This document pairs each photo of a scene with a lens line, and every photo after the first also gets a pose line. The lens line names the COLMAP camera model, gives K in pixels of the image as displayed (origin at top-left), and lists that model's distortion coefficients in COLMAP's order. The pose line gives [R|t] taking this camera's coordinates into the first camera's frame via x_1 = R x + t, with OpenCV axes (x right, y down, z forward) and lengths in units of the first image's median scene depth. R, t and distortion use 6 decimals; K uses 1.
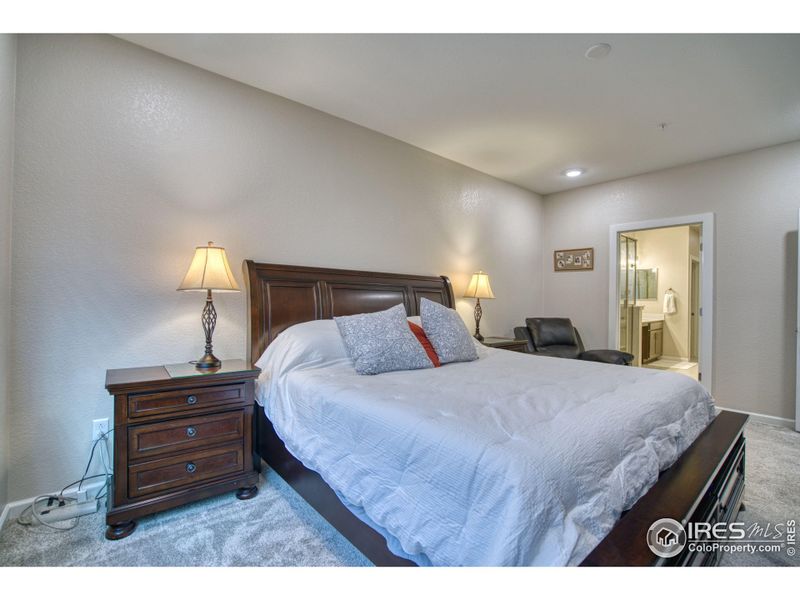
lens RADIAL K [[368.6, 0, 400.0], [0, 368.6, 300.0], [0, 0, 1]] dist [-0.058890, 0.020500]
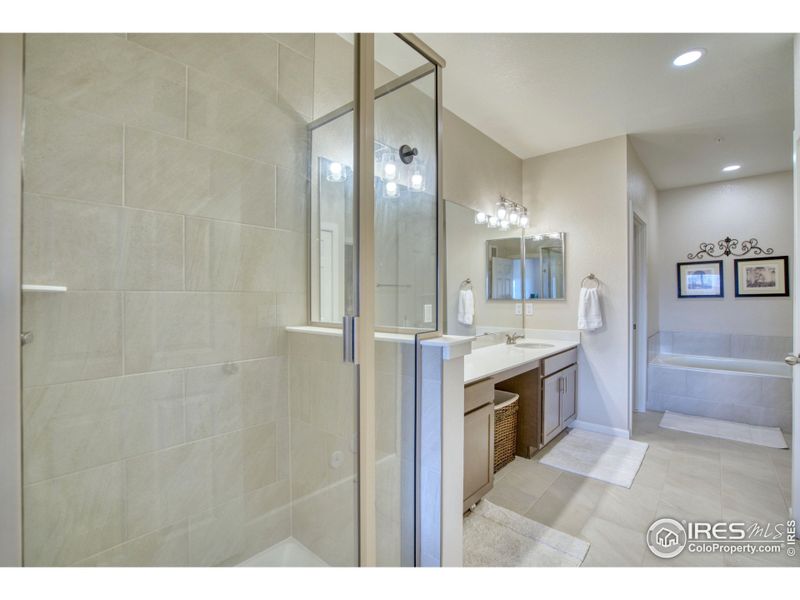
lens RADIAL K [[368.6, 0, 400.0], [0, 368.6, 300.0], [0, 0, 1]] dist [-0.058890, 0.020500]
pose [[0.988275, -0.018718, 0.151532, 0.446729], [0.017722, 0.999812, 0.007926, -0.008721], [-0.151651, -0.005148, 0.988421, 0.585117]]
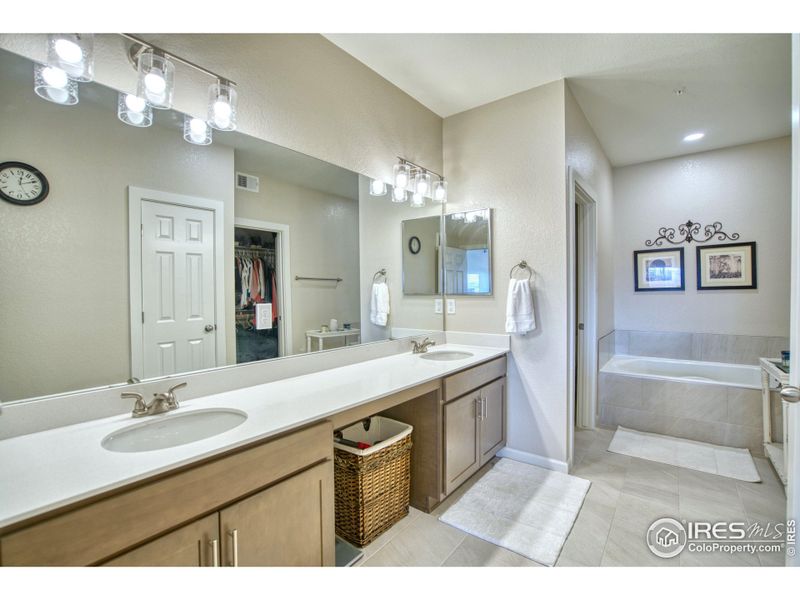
lens RADIAL K [[368.6, 0, 400.0], [0, 368.6, 300.0], [0, 0, 1]] dist [-0.058890, 0.020500]
pose [[0.975754, -0.028170, 0.217052, 0.560161], [0.023727, 0.999453, 0.023050, -0.006643], [-0.217582, -0.017341, 0.975888, 0.677779]]
